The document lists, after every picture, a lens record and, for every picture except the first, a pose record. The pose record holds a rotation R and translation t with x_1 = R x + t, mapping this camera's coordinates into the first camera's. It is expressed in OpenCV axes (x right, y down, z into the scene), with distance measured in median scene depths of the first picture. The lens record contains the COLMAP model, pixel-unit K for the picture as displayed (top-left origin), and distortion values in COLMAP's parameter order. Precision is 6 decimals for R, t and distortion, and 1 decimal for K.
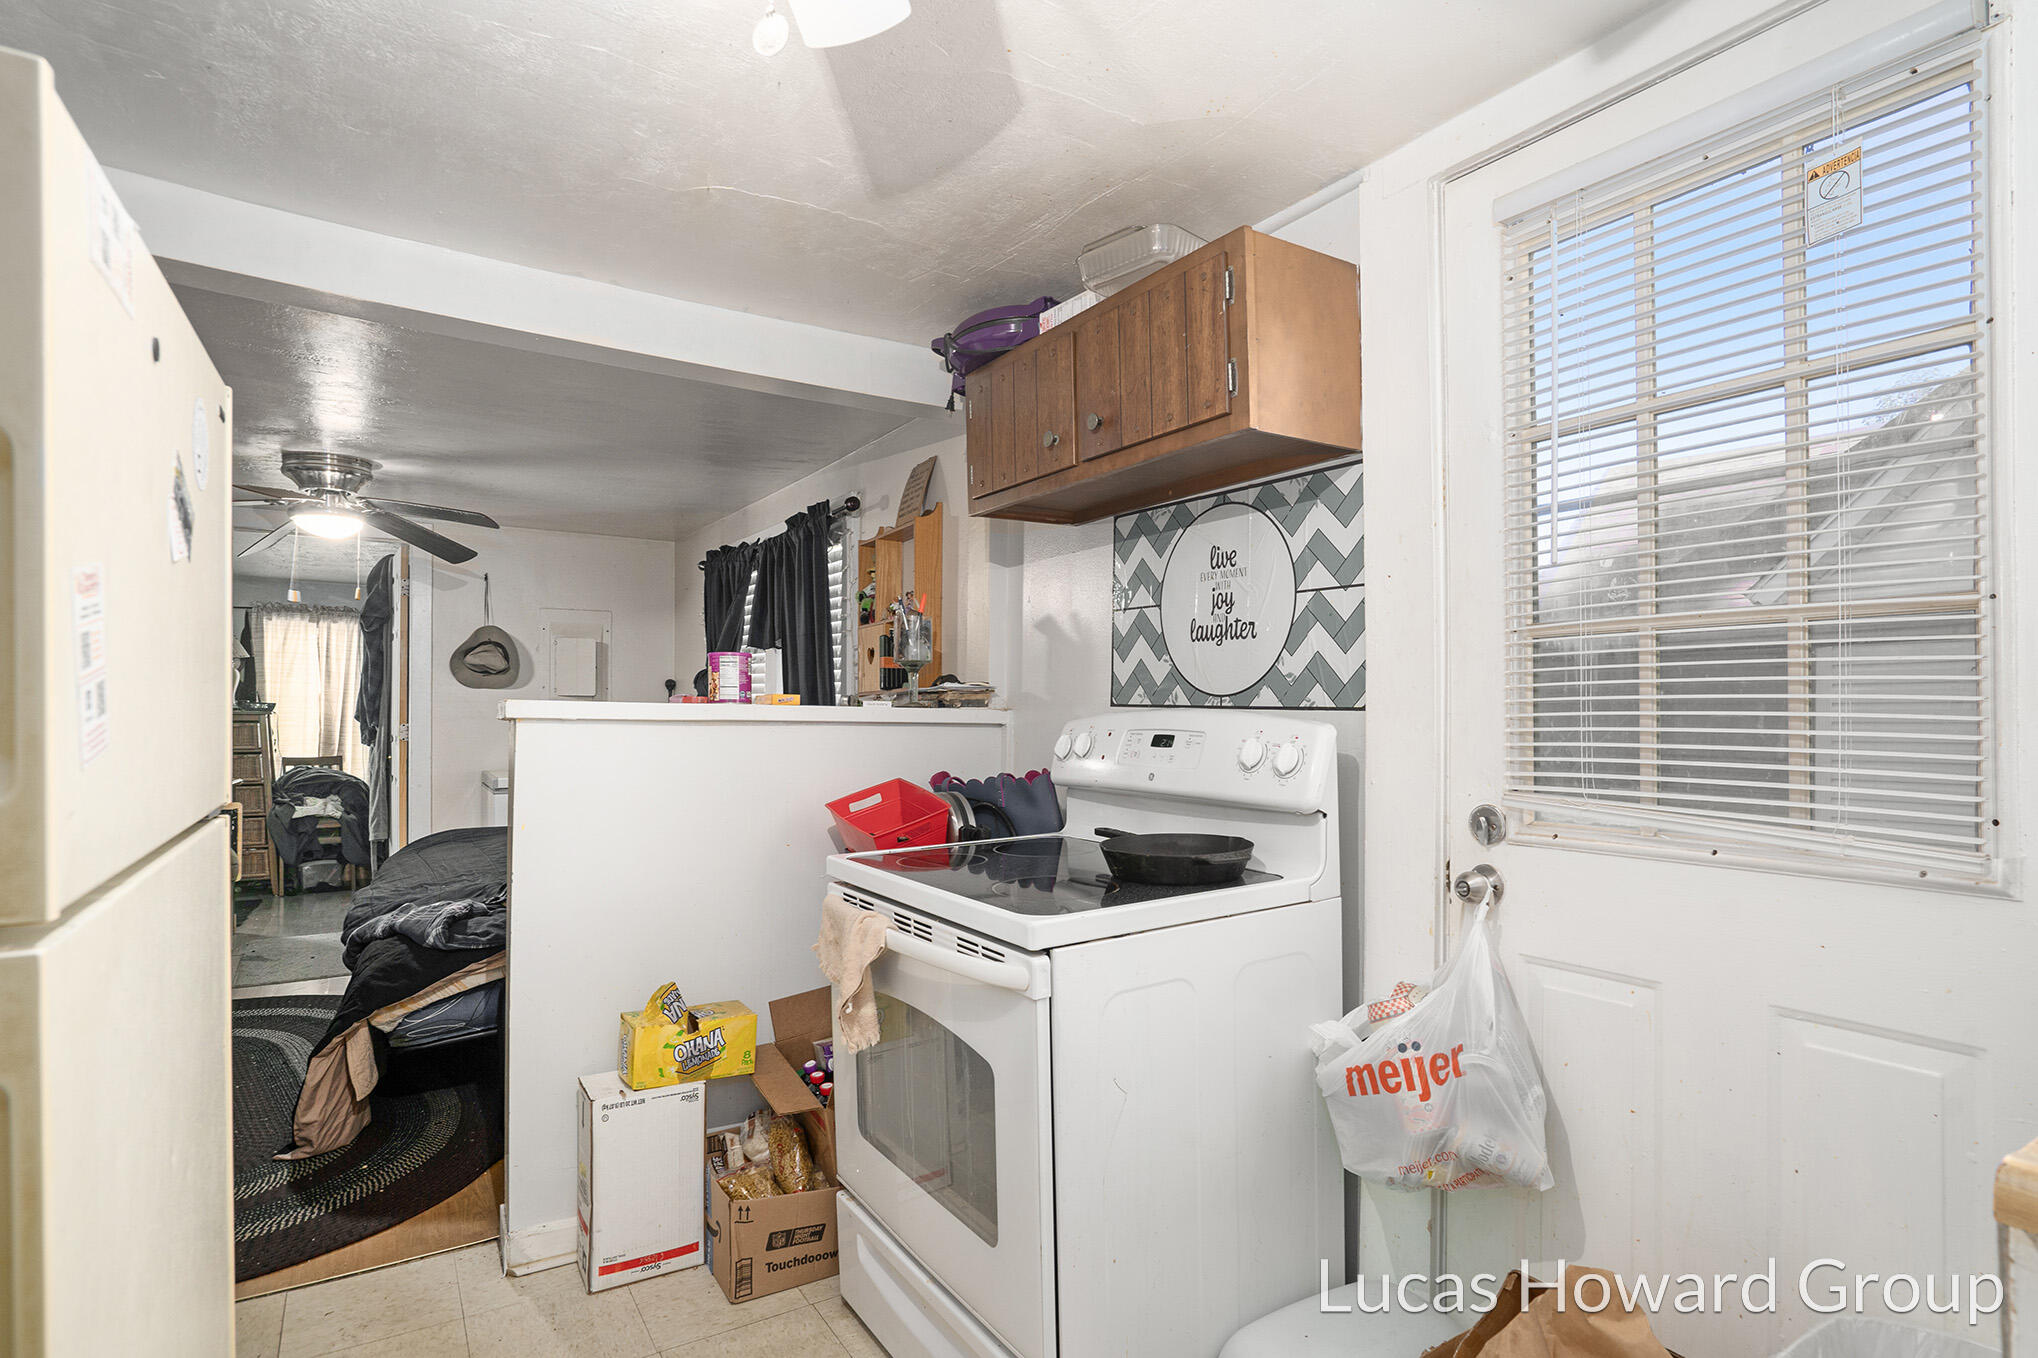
lens RADIAL K [[1021.2, 0, 1018.6], [0, 1021.2, 753.3], [0, 0, 1]] dist [0.000208, 0.000122]
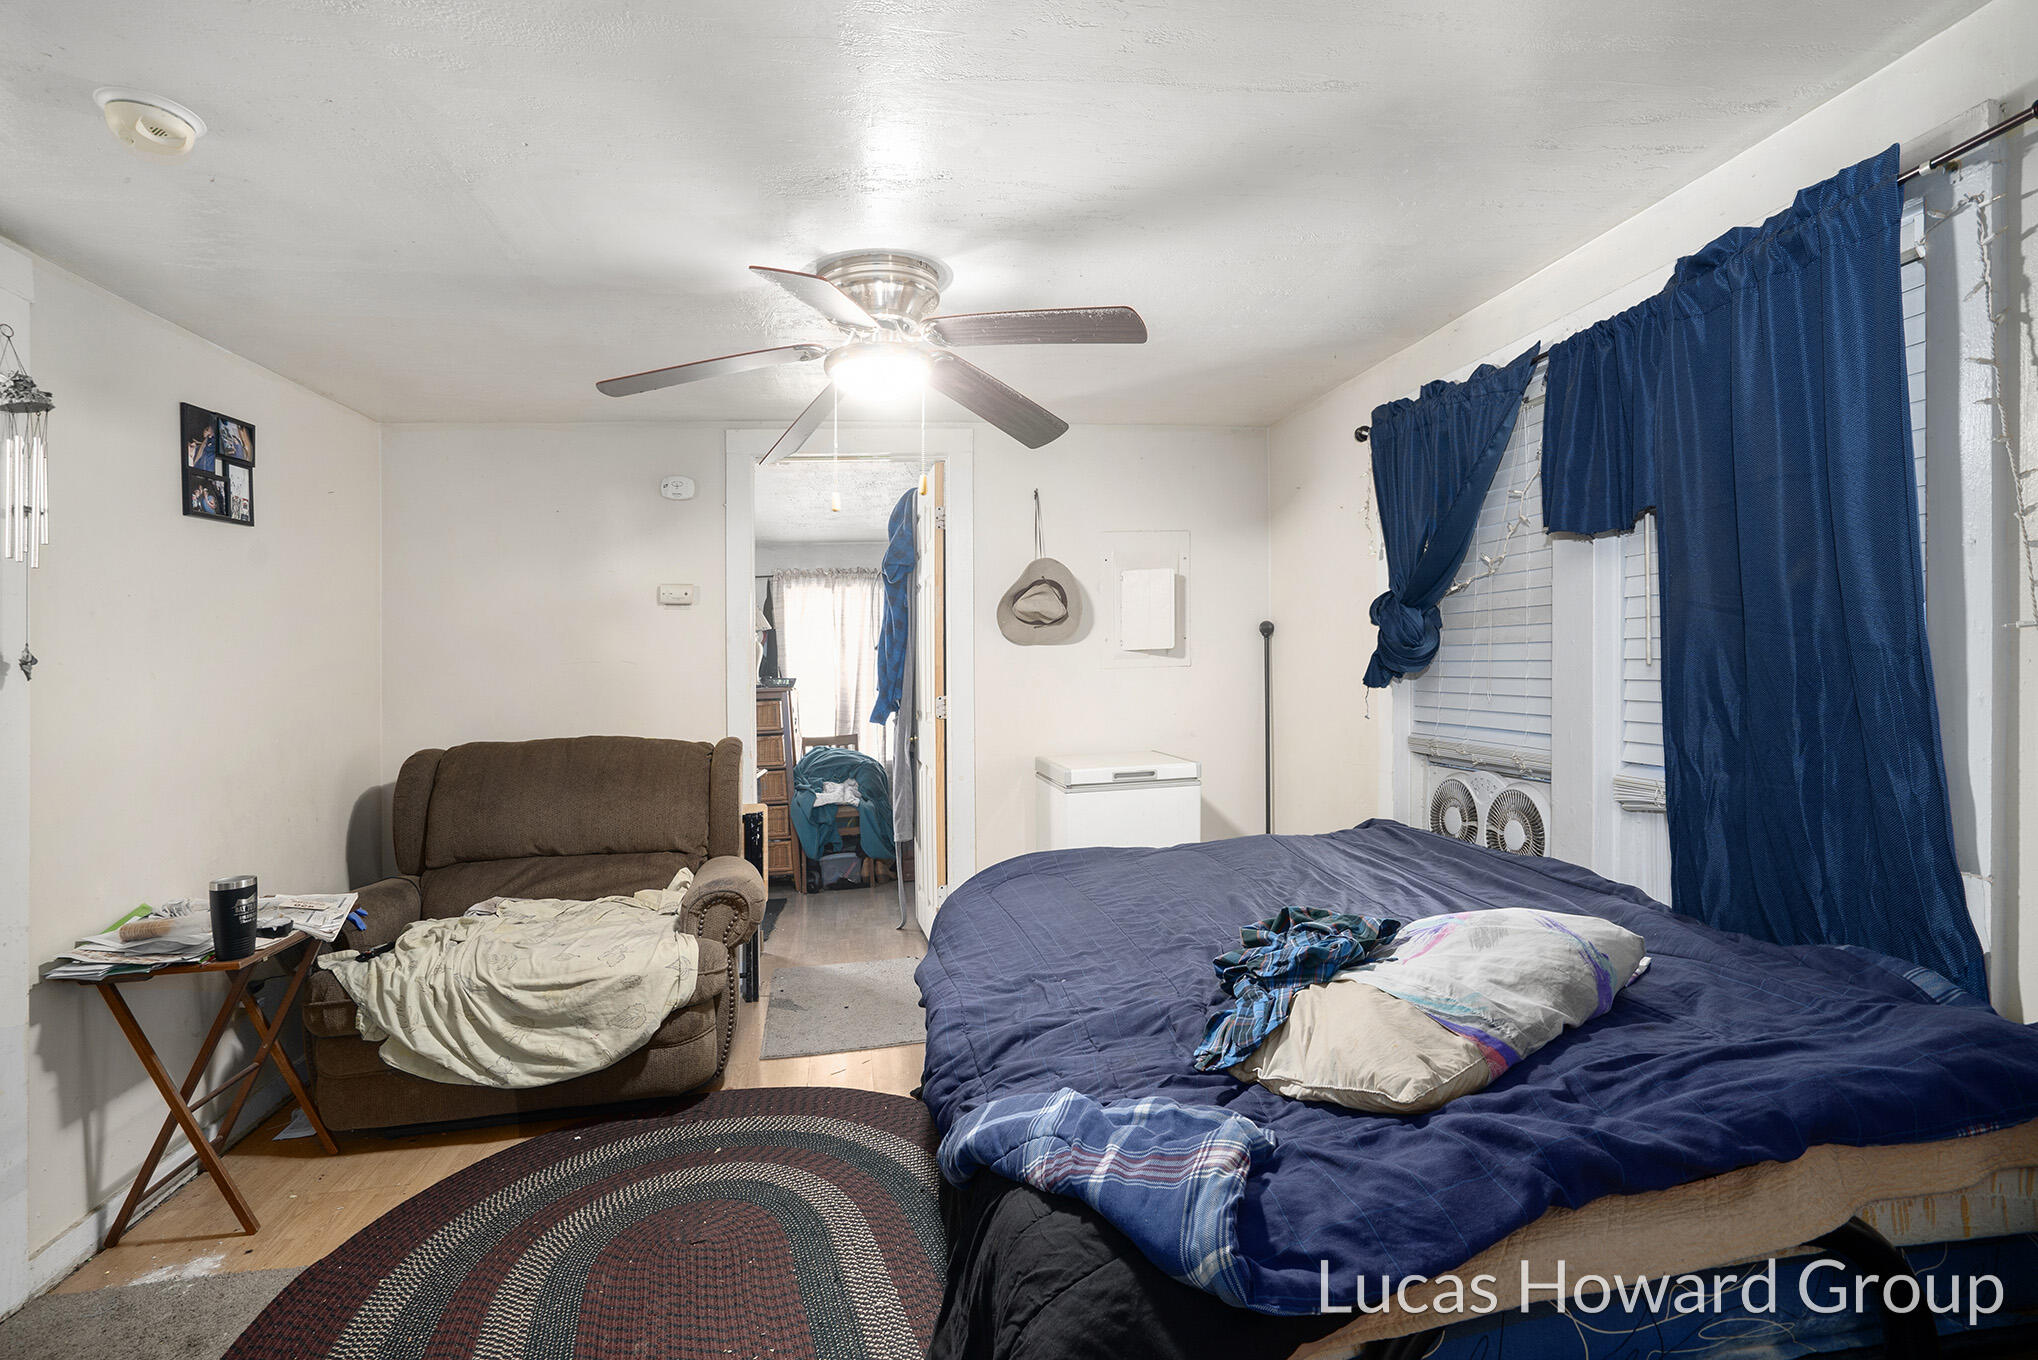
lens RADIAL K [[936.6, 0, 1019.0], [0, 936.6, 680.0], [0, 0, 1]] dist [-0.020177, -0.000143]
pose [[0.926712, -0.036700, -0.373975, -0.235560], [0.023129, 0.998903, -0.040713, -0.009195], [0.375059, 0.029080, 0.926545, 0.308037]]
